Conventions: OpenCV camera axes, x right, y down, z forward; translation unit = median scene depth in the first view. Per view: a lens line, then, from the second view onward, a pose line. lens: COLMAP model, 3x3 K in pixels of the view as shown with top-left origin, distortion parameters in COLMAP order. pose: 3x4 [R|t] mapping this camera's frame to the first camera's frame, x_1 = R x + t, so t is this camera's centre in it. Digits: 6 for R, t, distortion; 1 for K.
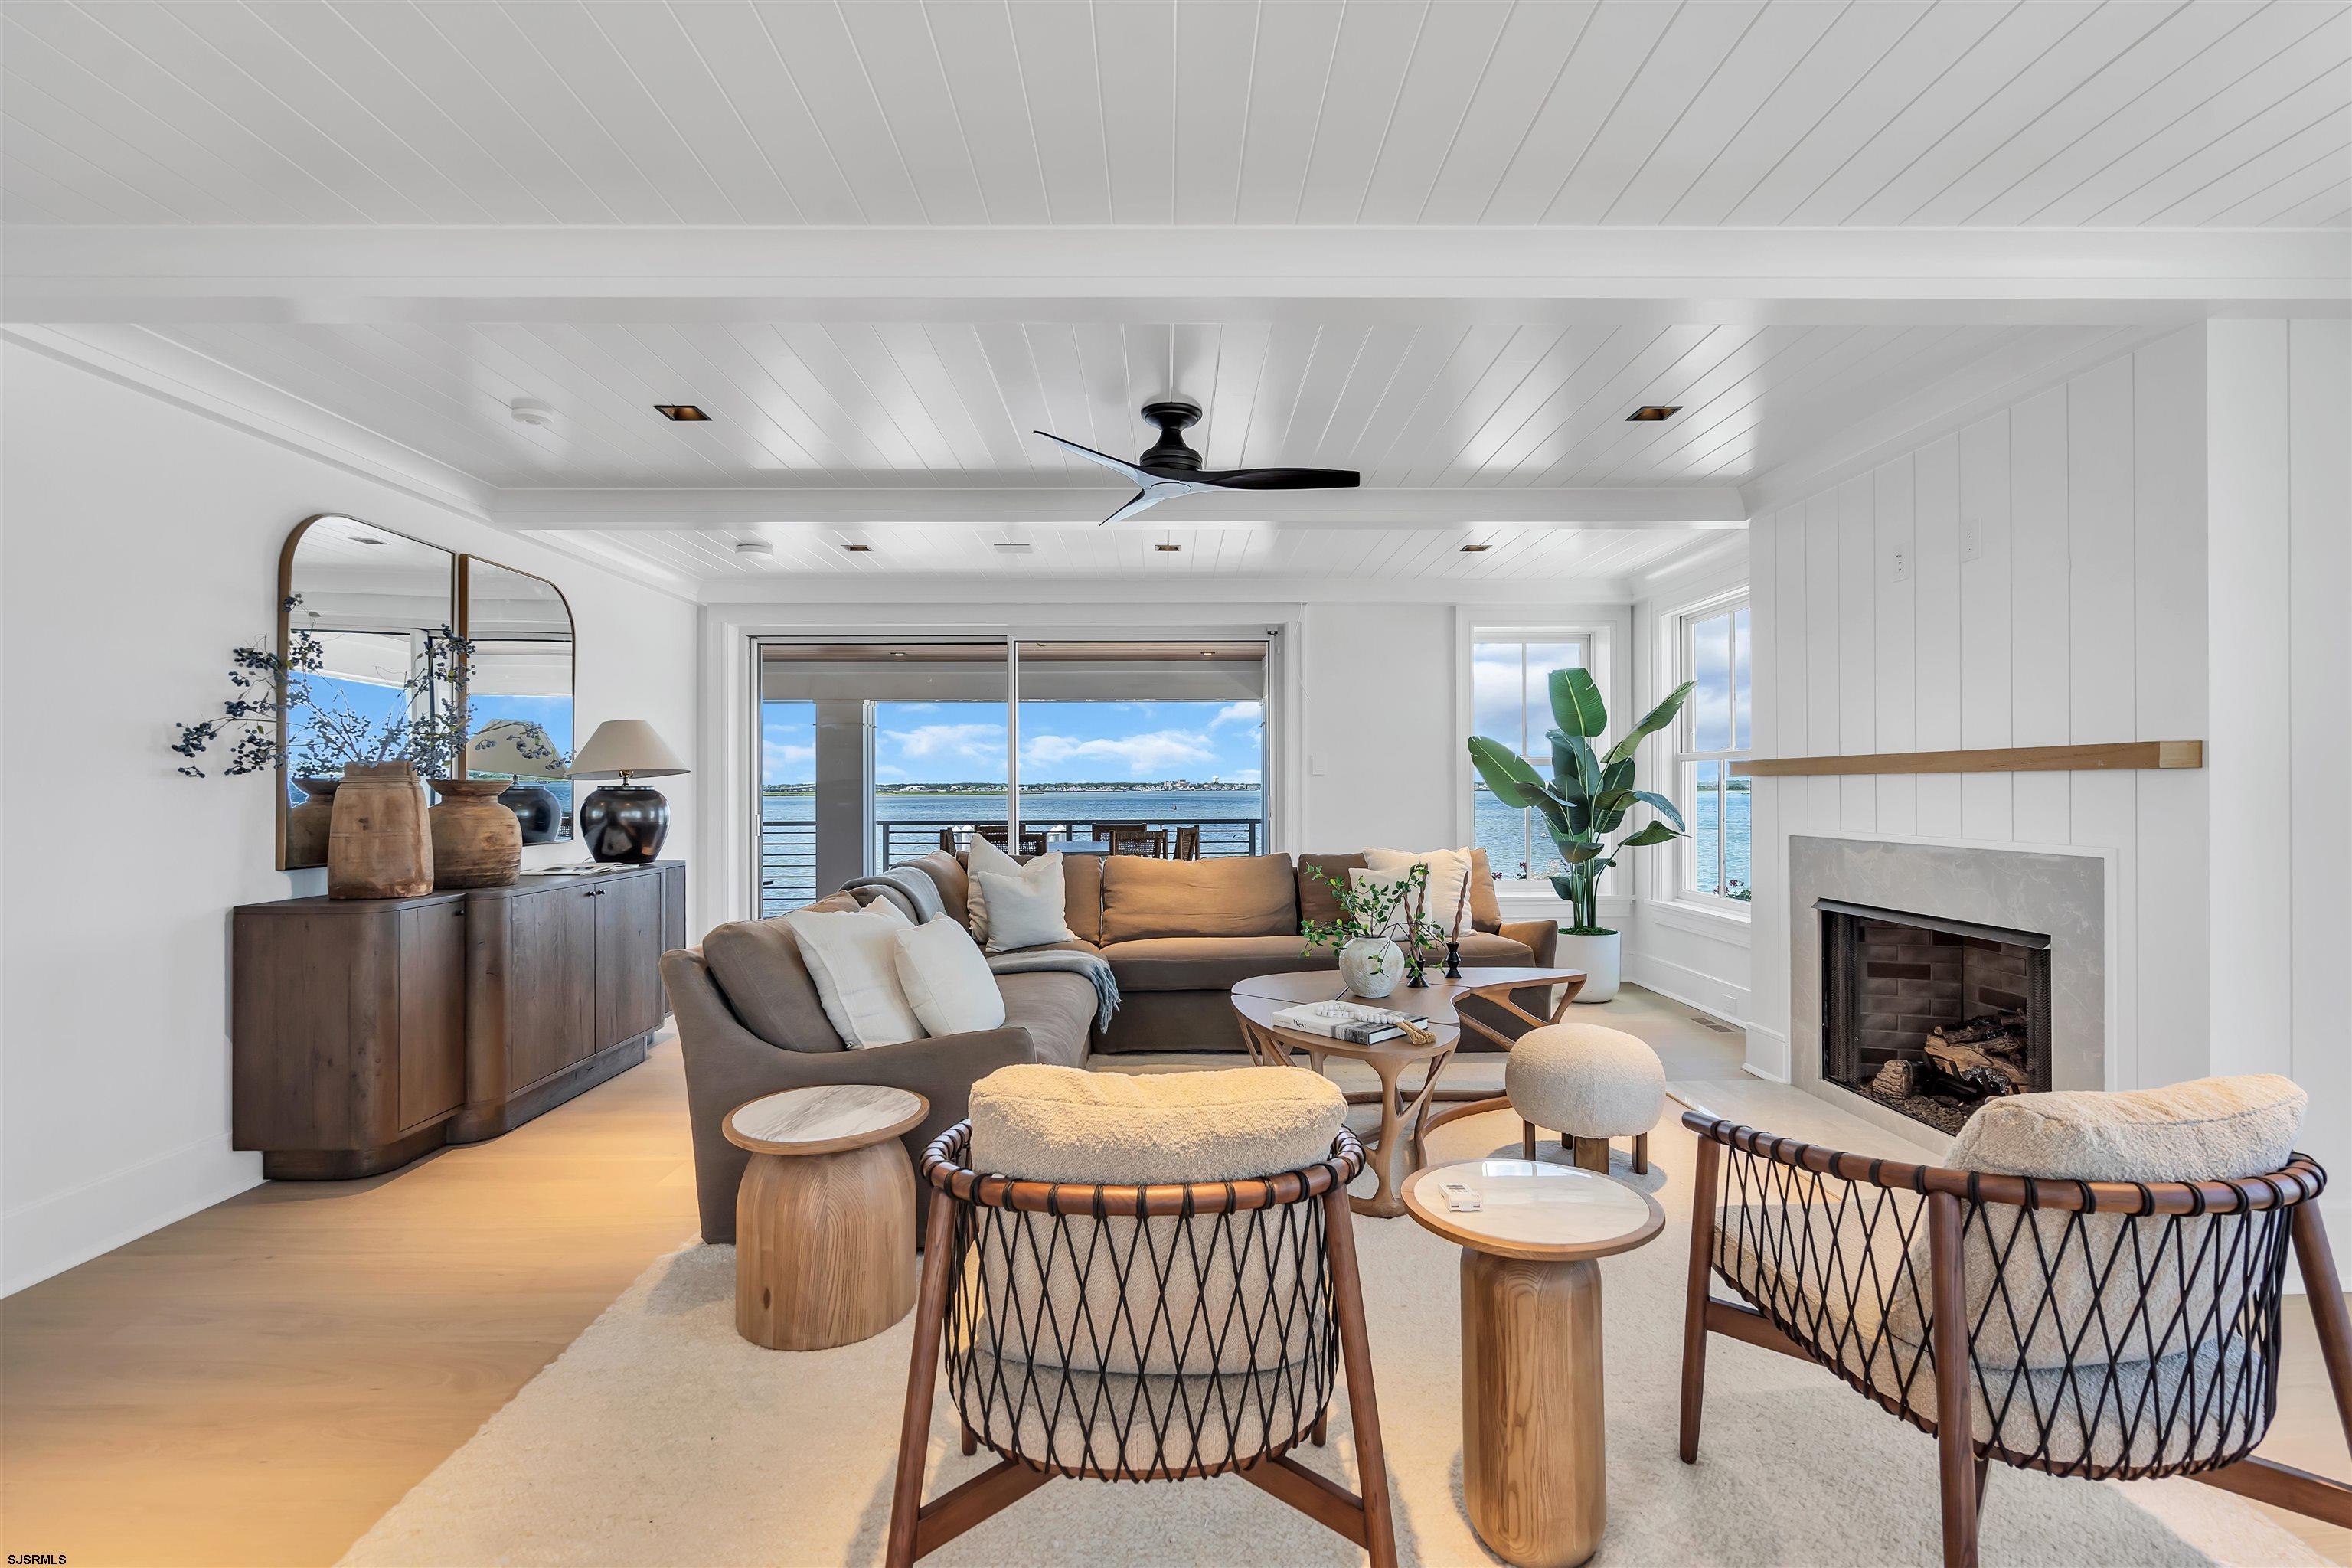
lens RADIAL K [[1059.8, 0, 1176.0], [0, 1059.8, 784.0], [0, 0, 1]] dist [-0.001506, 0.000063]
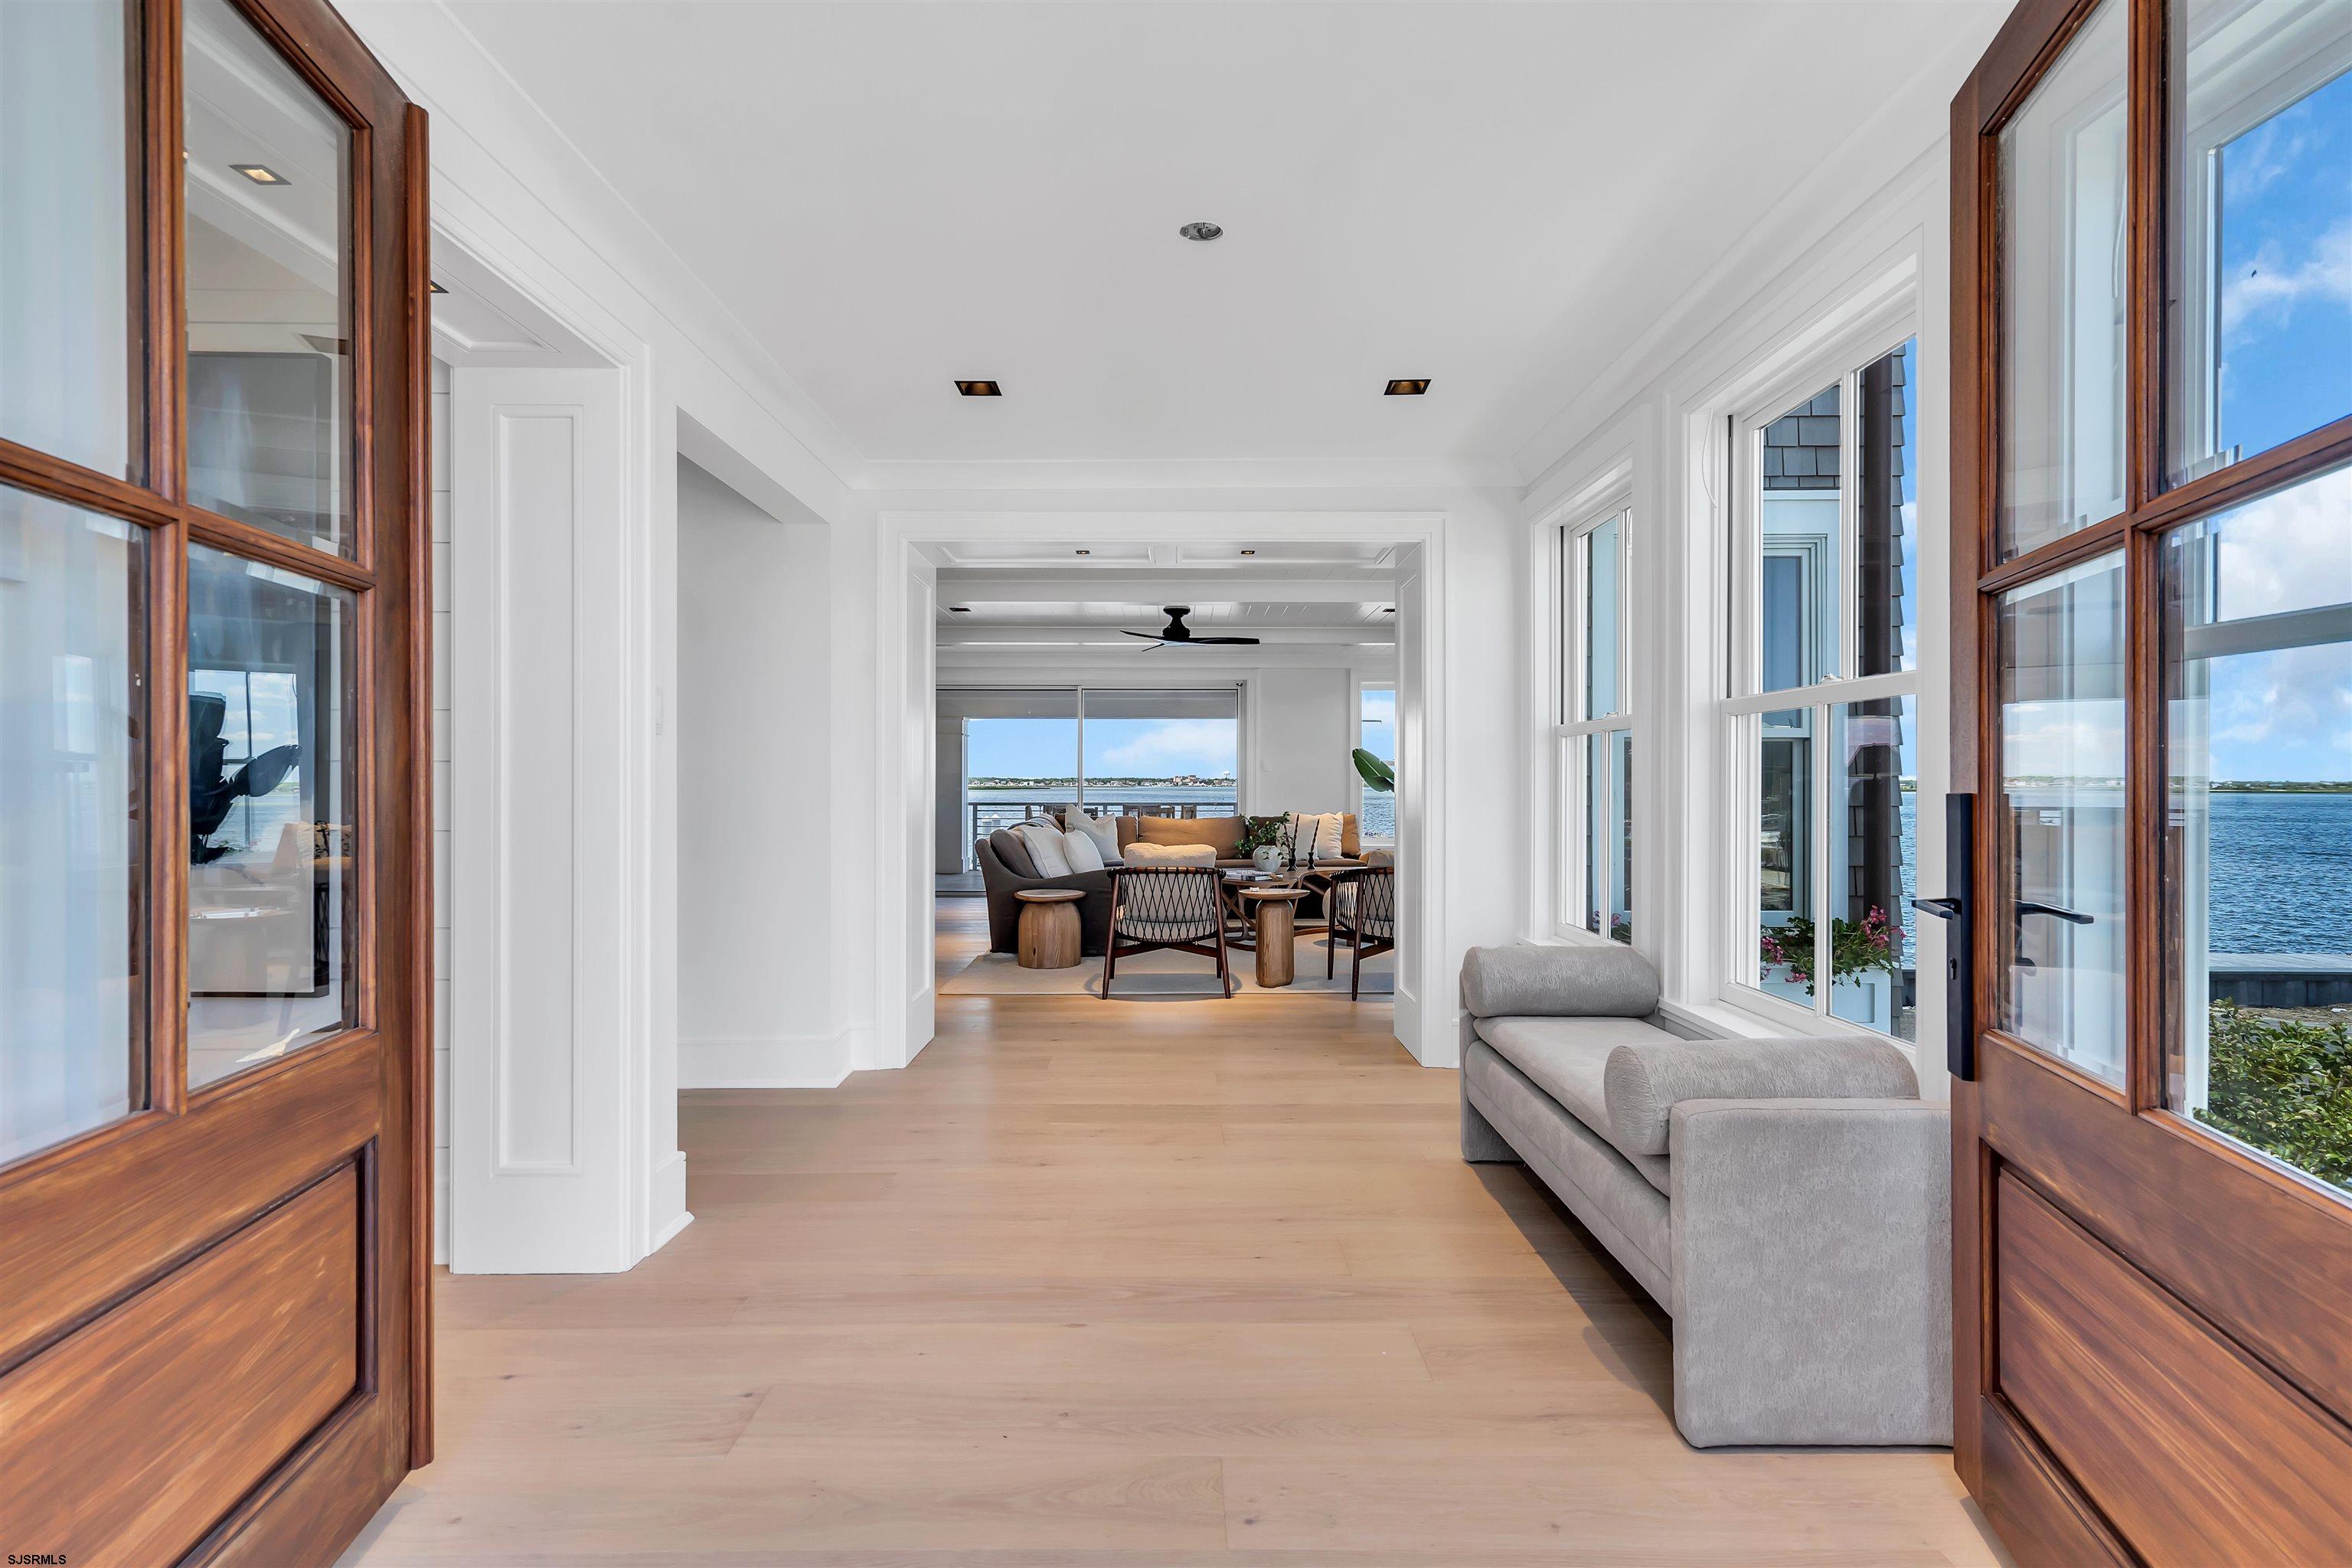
lens RADIAL K [[1102.2, 0, 1176.0], [0, 1102.2, 784.0], [0, 0, 1]] dist [-0.000327, 0.000061]
pose [[0.999943, 0.005072, -0.009393, 0.015082], [-0.005034, 0.999979, 0.004011, 0.008359], [0.009413, -0.003964, 0.999948, -1.149920]]
